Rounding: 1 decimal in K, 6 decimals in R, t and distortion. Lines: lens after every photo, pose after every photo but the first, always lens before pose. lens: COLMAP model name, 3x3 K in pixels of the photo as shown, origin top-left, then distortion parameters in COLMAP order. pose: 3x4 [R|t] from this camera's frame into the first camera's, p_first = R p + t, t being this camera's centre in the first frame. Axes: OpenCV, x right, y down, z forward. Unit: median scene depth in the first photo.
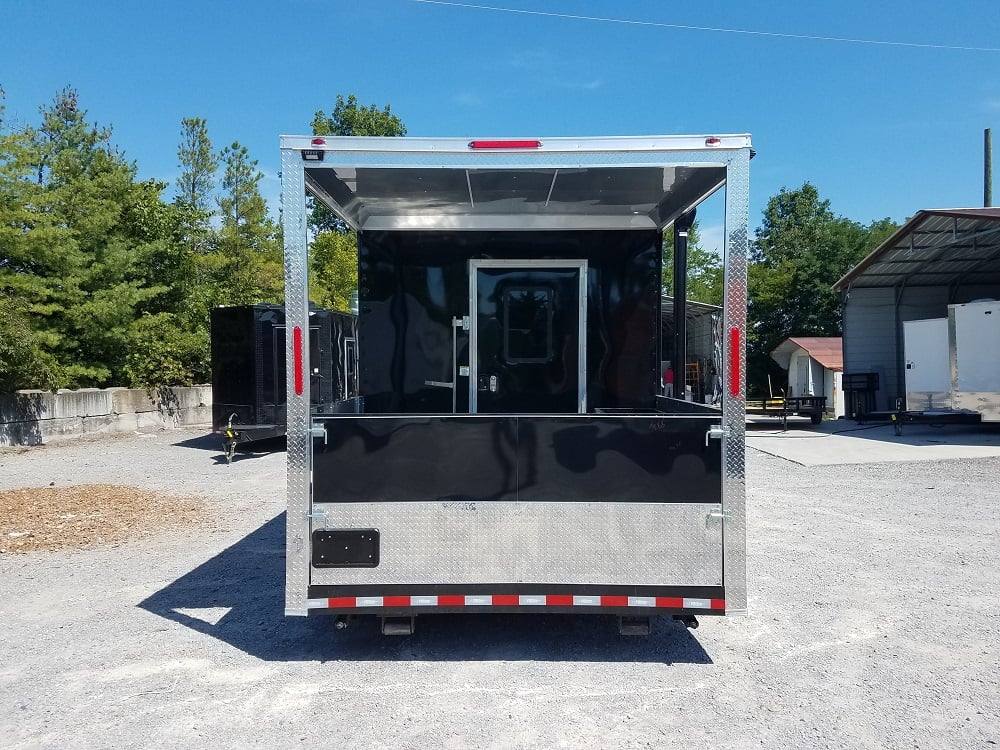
lens RADIAL K [[777.4, 0, 495.2], [0, 777.4, 364.9], [0, 0, 1]] dist [0.096522, -0.125642]
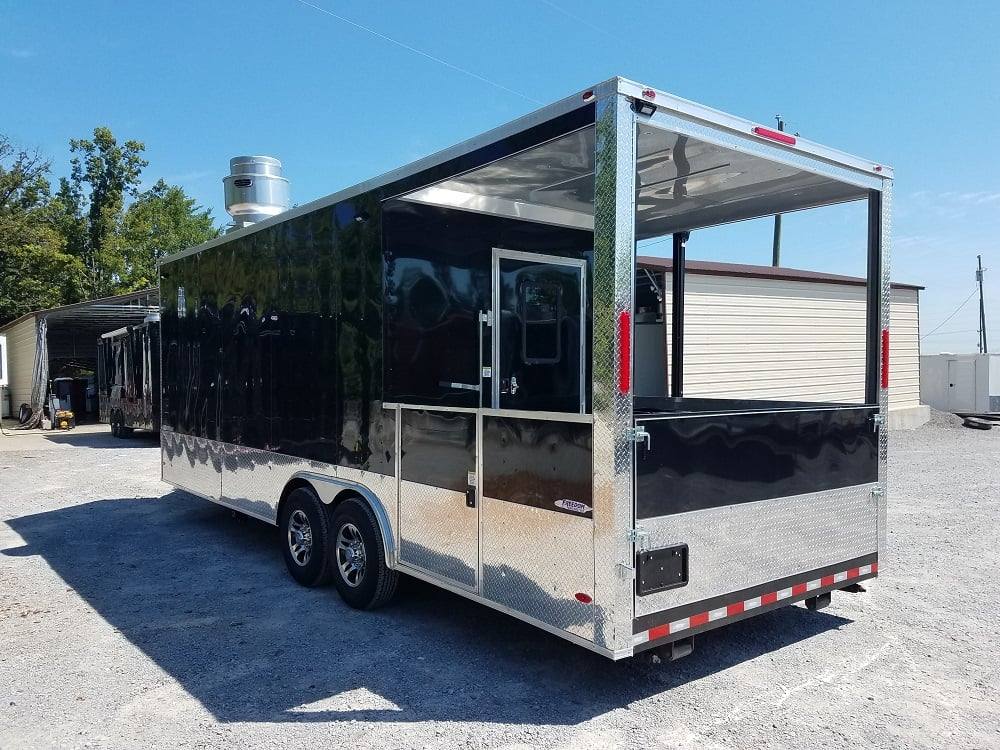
lens RADIAL K [[777.4, 0, 493.3], [0, 777.4, 380.6], [0, 0, 1]] dist [0.096522, -0.125642]
pose [[0.780371, -0.003370, 0.625307, -0.596610], [0.001638, 0.999993, 0.003345, 0.015120], [-0.625314, -0.001586, 0.780371, 0.297067]]
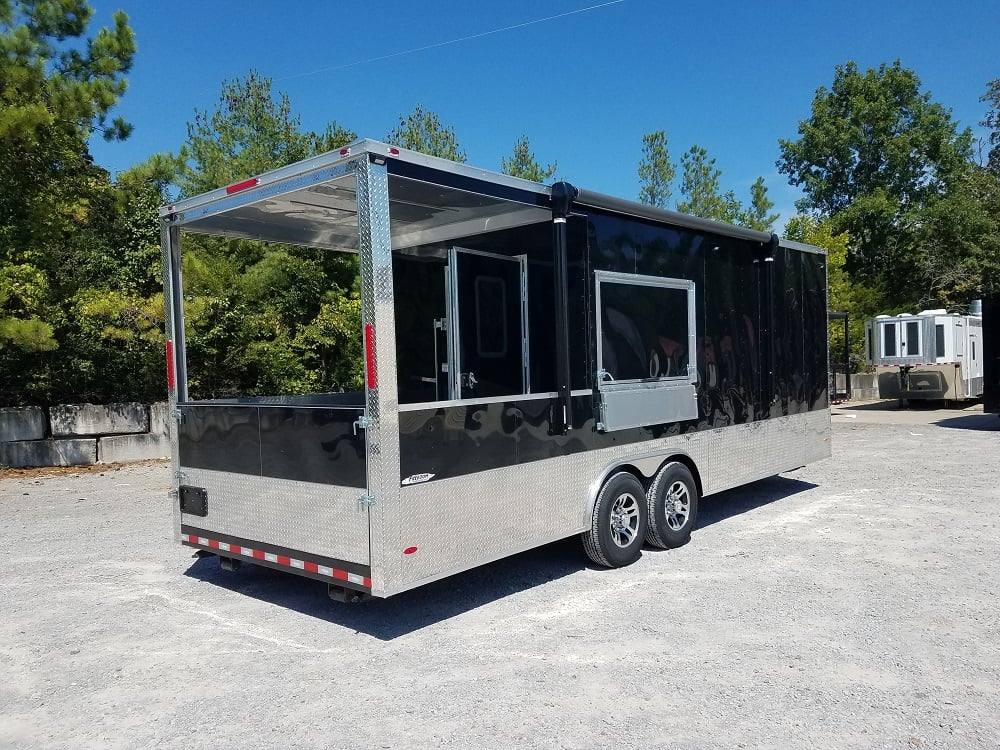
lens RADIAL K [[777.4, 0, 503.0], [0, 777.4, 374.6], [0, 0, 1]] dist [0.096522, -0.125642]
pose [[0.746579, -0.016091, -0.665102, 0.763585], [0.029016, 0.999544, 0.008388, 0.011292], [0.664664, -0.025561, 0.746705, 0.226594]]
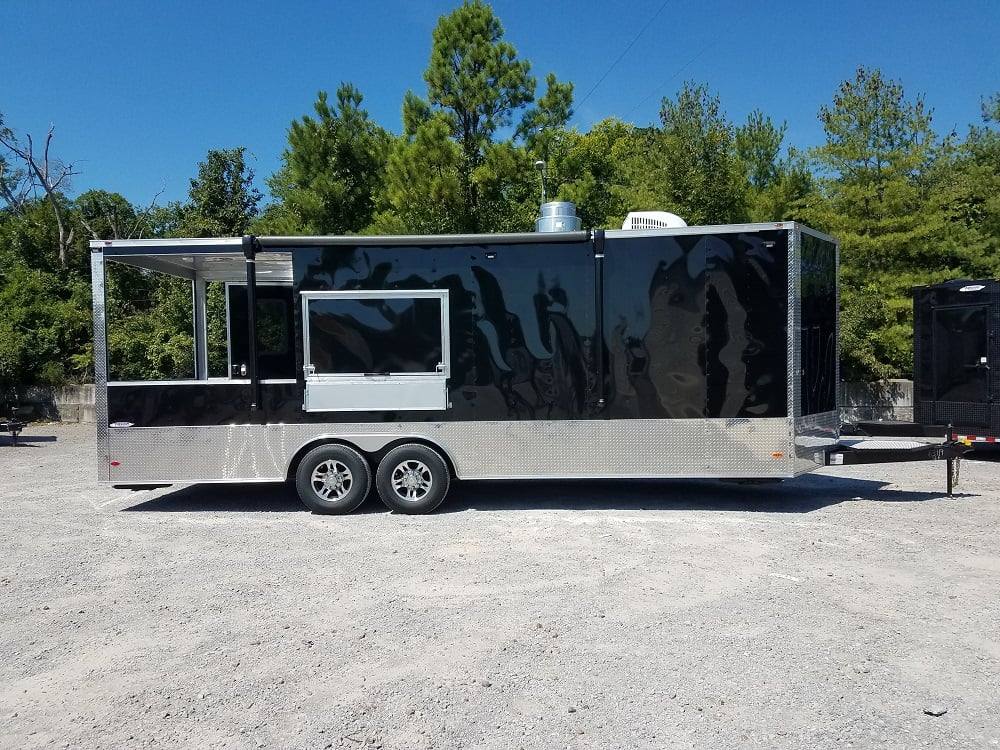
lens RADIAL K [[777.4, 0, 504.8], [0, 777.4, 373.4], [0, 0, 1]] dist [0.096522, -0.125642]
pose [[-0.039872, 0.010074, -0.999154, 1.464397], [0.010380, 0.999899, 0.009668, 0.020664], [0.999151, -0.009986, -0.039972, 1.347708]]
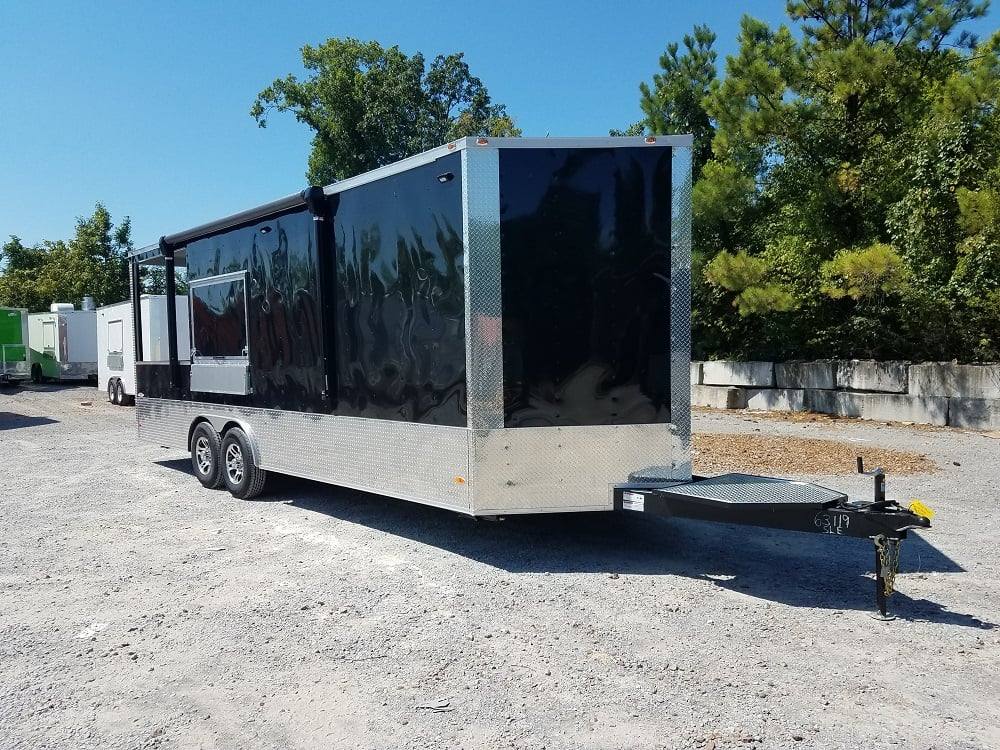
lens RADIAL K [[777.4, 0, 495.2], [0, 777.4, 385.1], [0, 0, 1]] dist [0.096522, -0.125642]
pose [[-0.748859, 0.045191, -0.661187, 0.753083], [0.016598, 0.998638, 0.049455, 0.020217], [0.662522, 0.026060, -0.748589, 2.357362]]
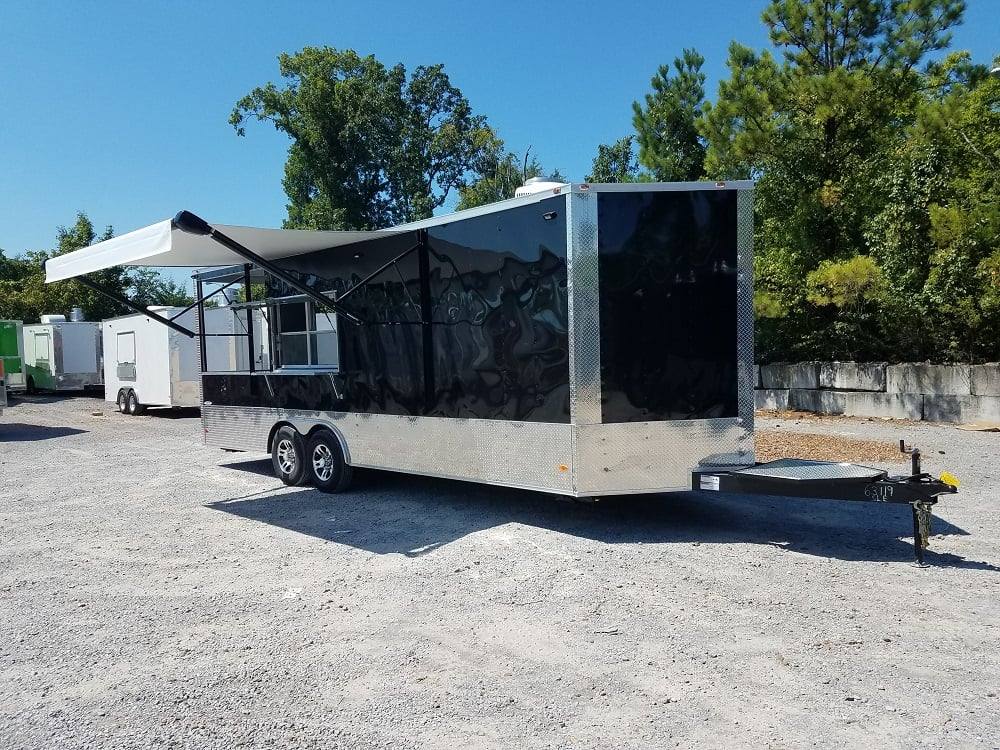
lens RADIAL K [[777.4, 0, 509.2], [0, 777.4, 397.1], [0, 0, 1]] dist [0.096522, -0.125642]
pose [[-0.706099, 0.062020, -0.705392, 0.981960], [0.028221, 0.997830, 0.059483, 0.010668], [0.707551, 0.022094, -0.706317, 2.363308]]
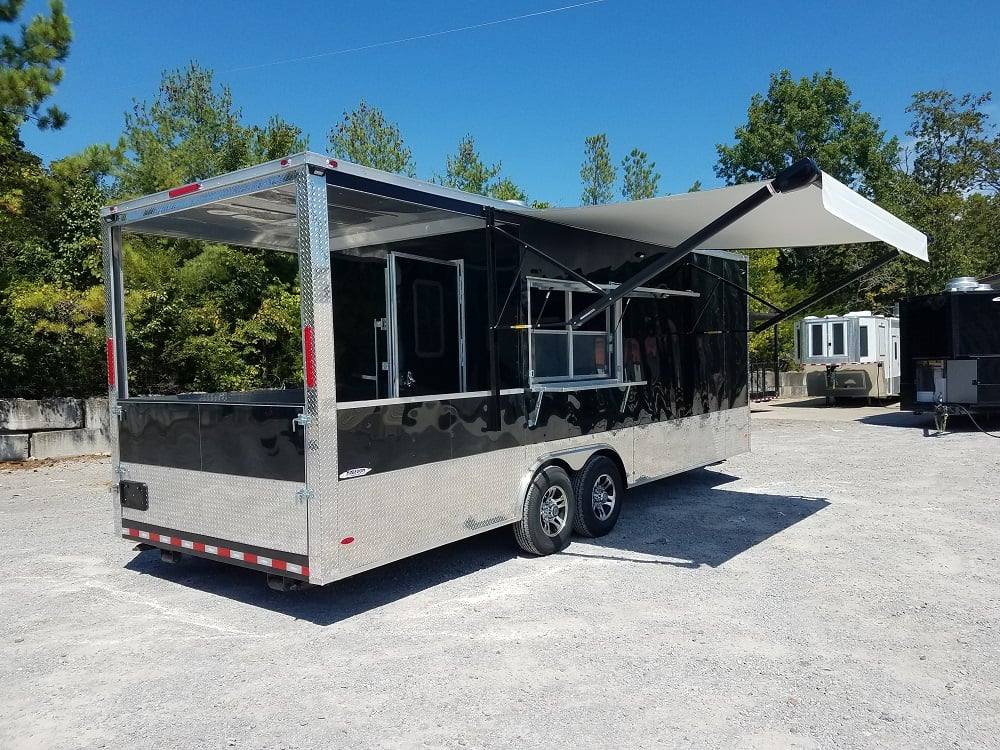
lens RADIAL K [[777.4, 0, 501.0], [0, 777.4, 372.3], [0, 0, 1]] dist [0.096522, -0.125642]
pose [[0.789503, -0.009826, -0.613668, 0.805591], [0.022200, 0.999675, 0.012555, 0.006917], [0.613345, -0.023536, 0.789464, 0.197126]]
